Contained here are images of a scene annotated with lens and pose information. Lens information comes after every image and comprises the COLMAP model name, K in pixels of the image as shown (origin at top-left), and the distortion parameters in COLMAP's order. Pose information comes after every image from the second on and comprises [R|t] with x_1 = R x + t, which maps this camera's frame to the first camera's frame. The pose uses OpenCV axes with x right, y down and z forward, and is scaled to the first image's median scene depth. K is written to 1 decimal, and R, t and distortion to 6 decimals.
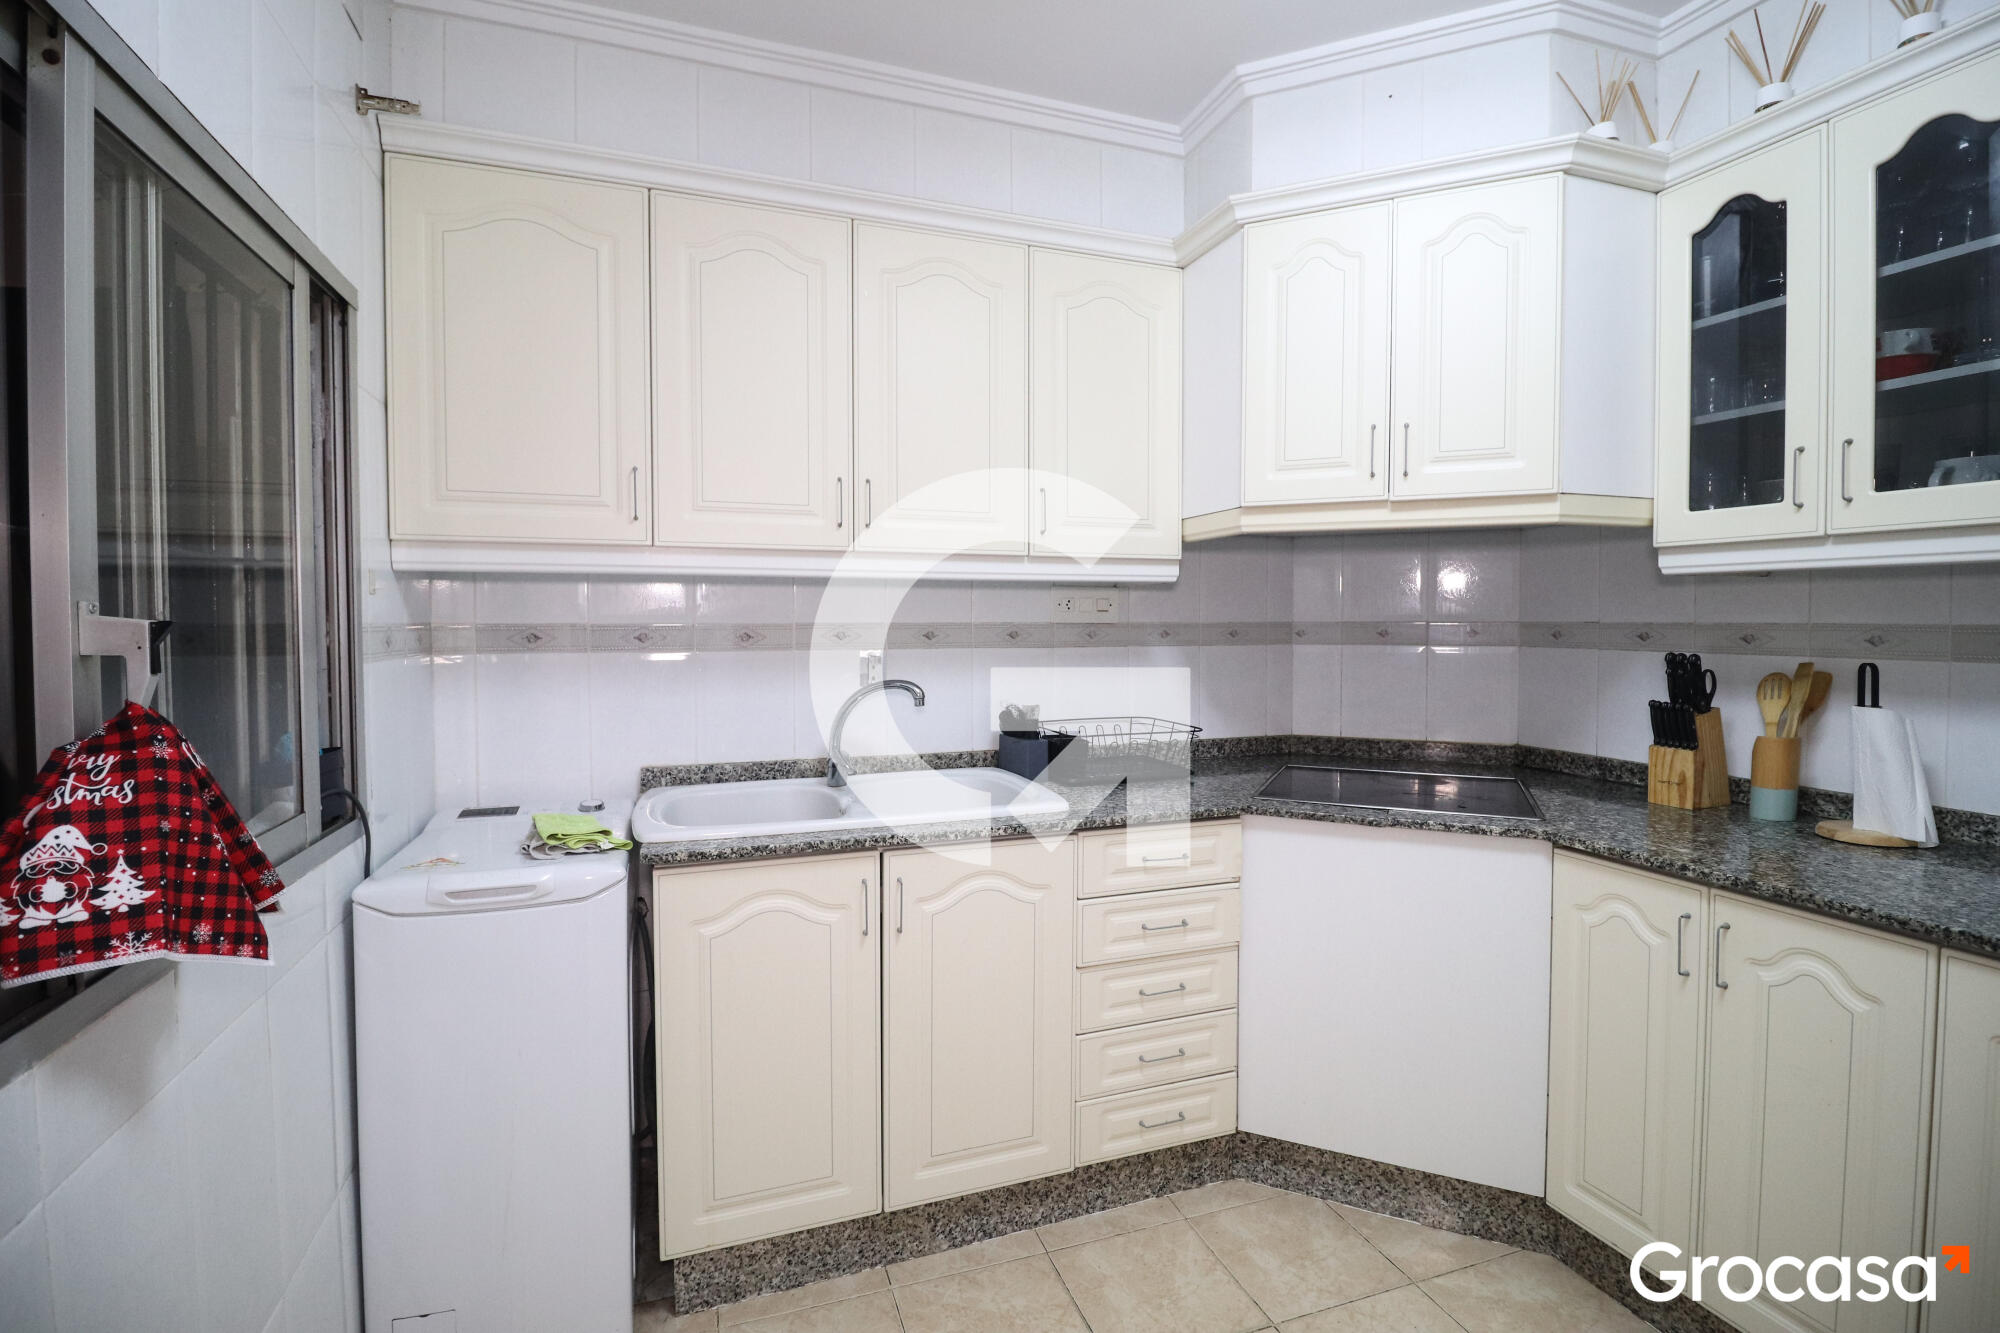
lens RADIAL K [[923.0, 0, 999.8], [0, 923.0, 644.3], [0, 0, 1]] dist [0.002748, 0.000212]
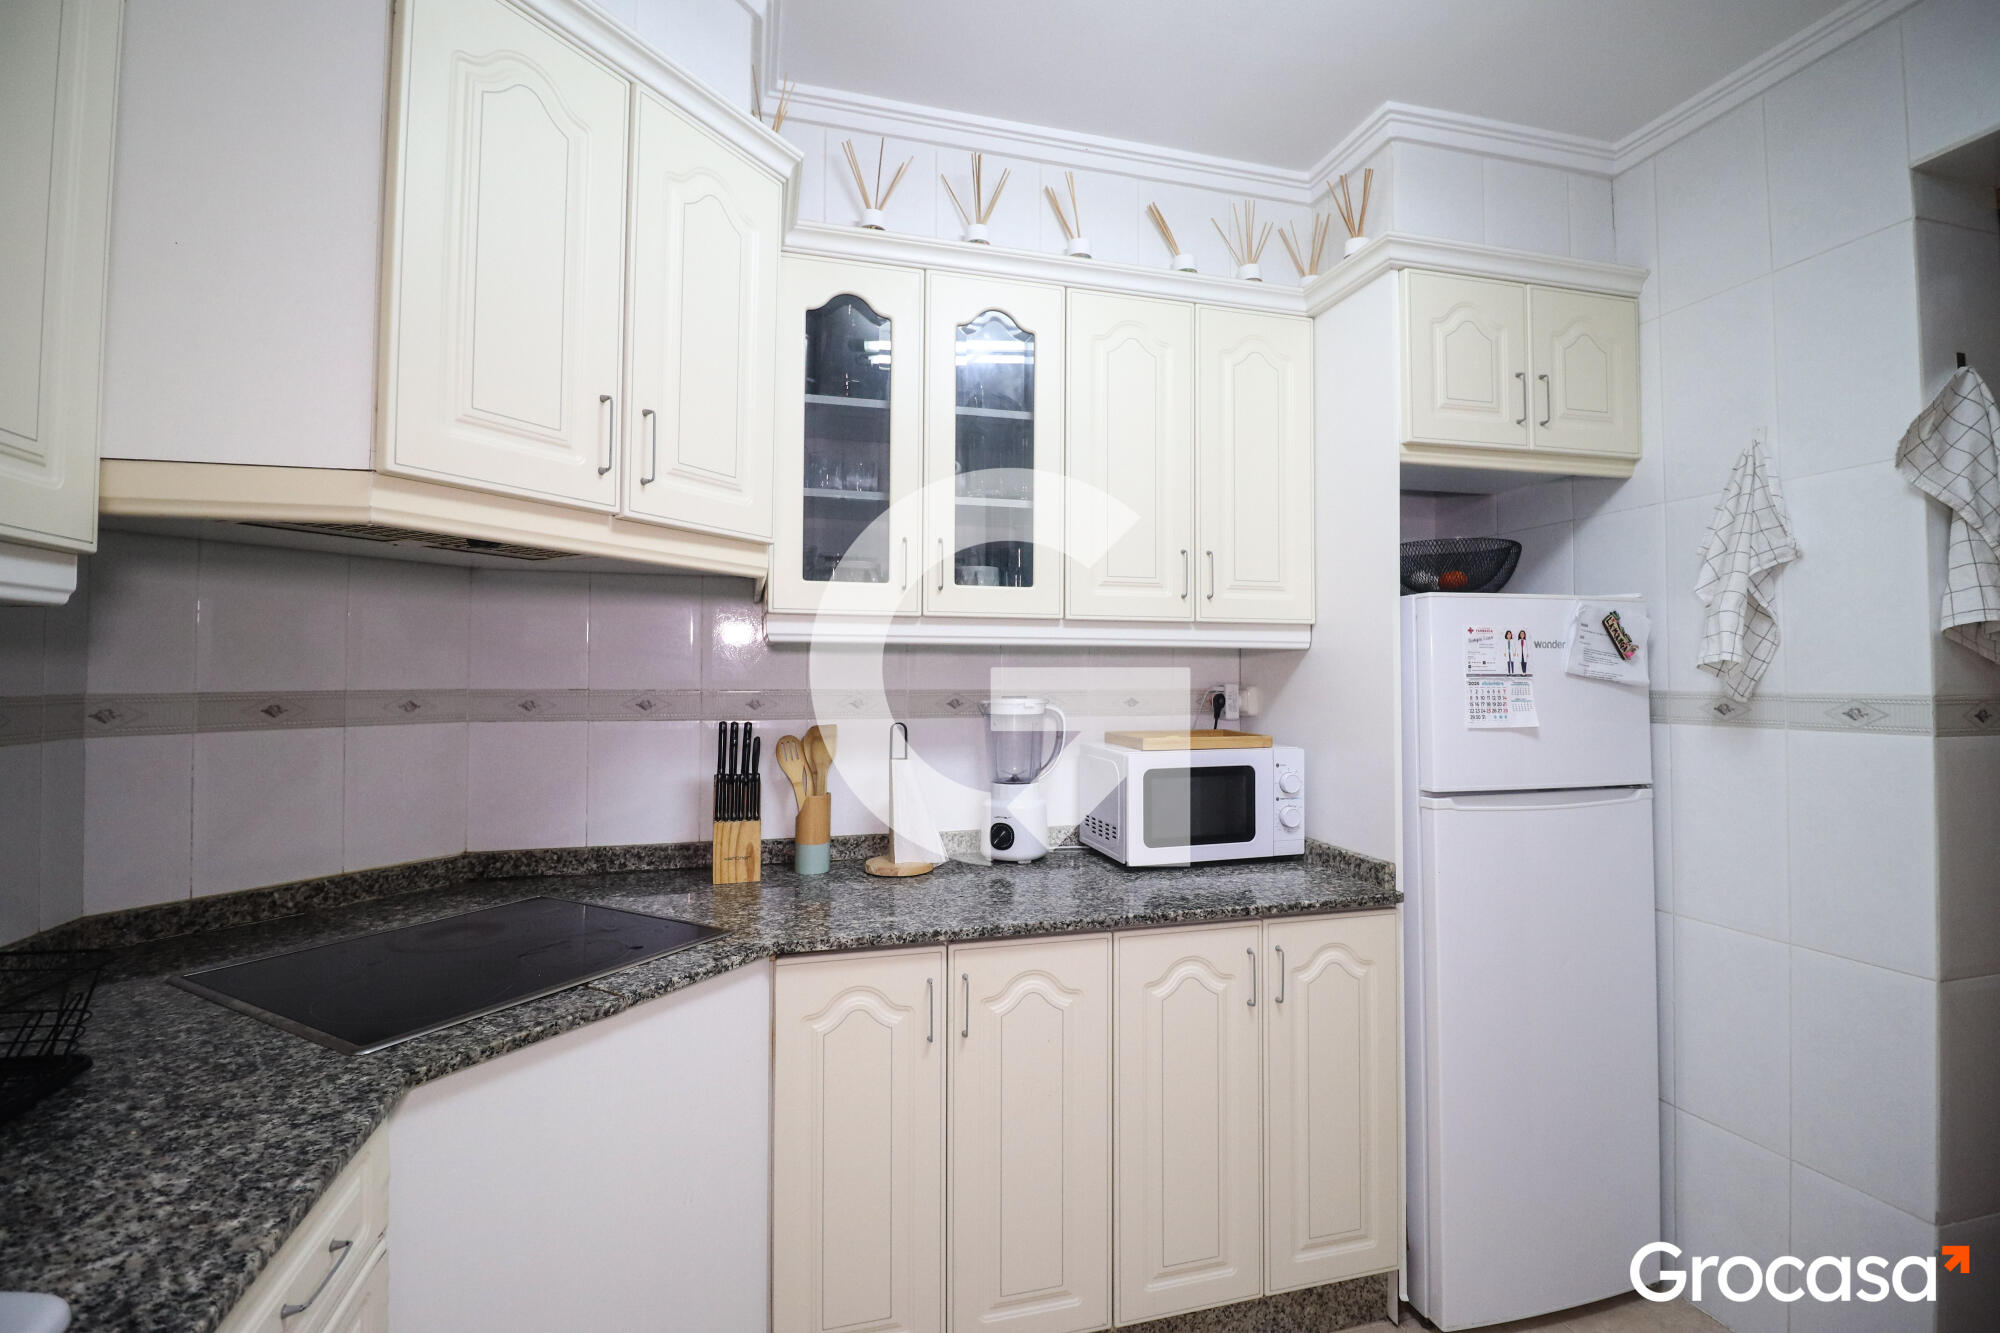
lens RADIAL K [[926.1, 0, 1005.8], [0, 926.1, 652.8], [0, 0, 1]] dist [0.001718, -0.013775]
pose [[0.067787, 0.024787, 0.997392, -0.219158], [0.025465, 0.999323, -0.026565, -0.030311], [-0.997375, 0.027199, 0.067110, 0.660598]]
